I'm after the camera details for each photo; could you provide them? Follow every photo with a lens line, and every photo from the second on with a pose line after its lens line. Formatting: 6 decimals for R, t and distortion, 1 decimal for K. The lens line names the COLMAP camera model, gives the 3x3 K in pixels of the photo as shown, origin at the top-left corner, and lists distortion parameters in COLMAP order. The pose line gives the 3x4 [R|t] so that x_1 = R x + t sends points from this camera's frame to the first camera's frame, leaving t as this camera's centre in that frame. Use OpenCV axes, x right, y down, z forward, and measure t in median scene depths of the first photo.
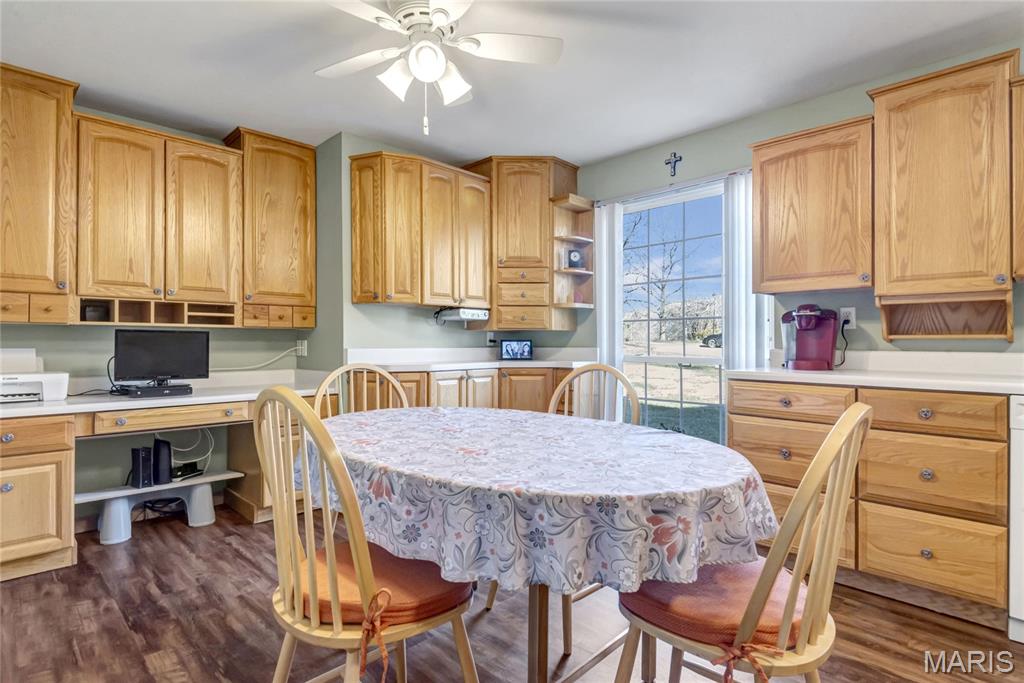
lens RADIAL K [[507.4, 0, 512.0], [0, 507.4, 341.5], [0, 0, 1]] dist [0.018821, -0.019058]
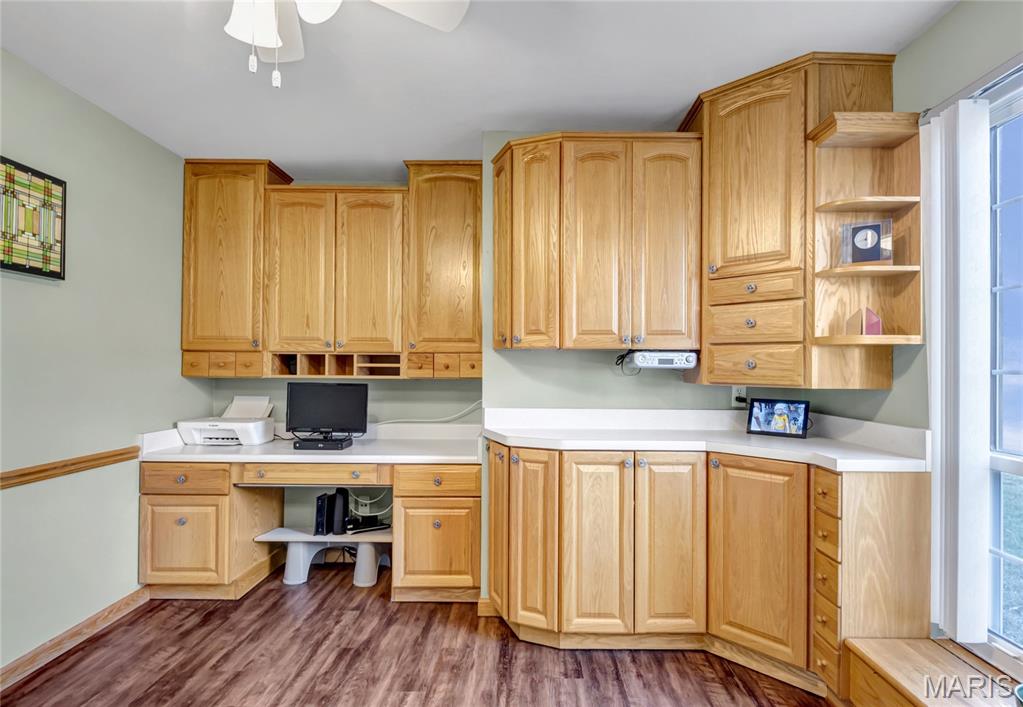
lens RADIAL K [[523.8, 0, 531.9], [0, 523.8, 363.8], [0, 0, 1]] dist [0.004627, -0.010808]
pose [[0.707348, 0.001218, -0.706865, 0.292942], [-0.005225, 0.999980, -0.003506, -0.051673], [0.706846, 0.006173, 0.707340, 0.487508]]
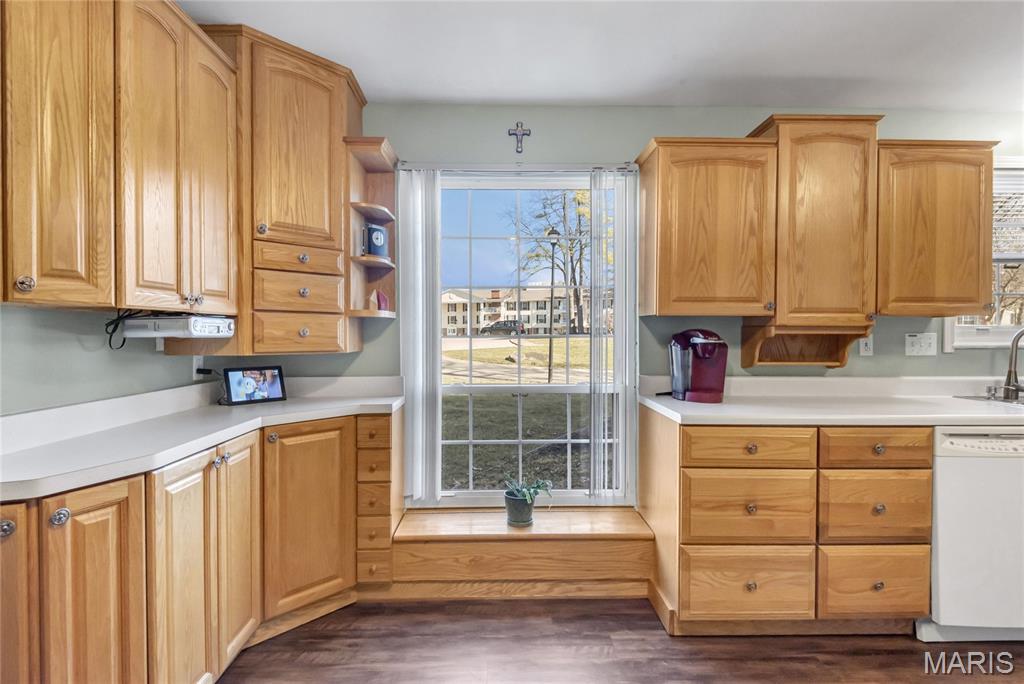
lens RADIAL K [[500.0, 0, 505.6], [0, 500.0, 338.8], [0, 0, 1]] dist [-0.000955, -0.001176]
pose [[0.696851, -0.008438, 0.717167, -0.253483], [-0.000679, 0.999923, 0.012424, -0.054656], [-0.717216, -0.009145, 0.696791, 0.507340]]
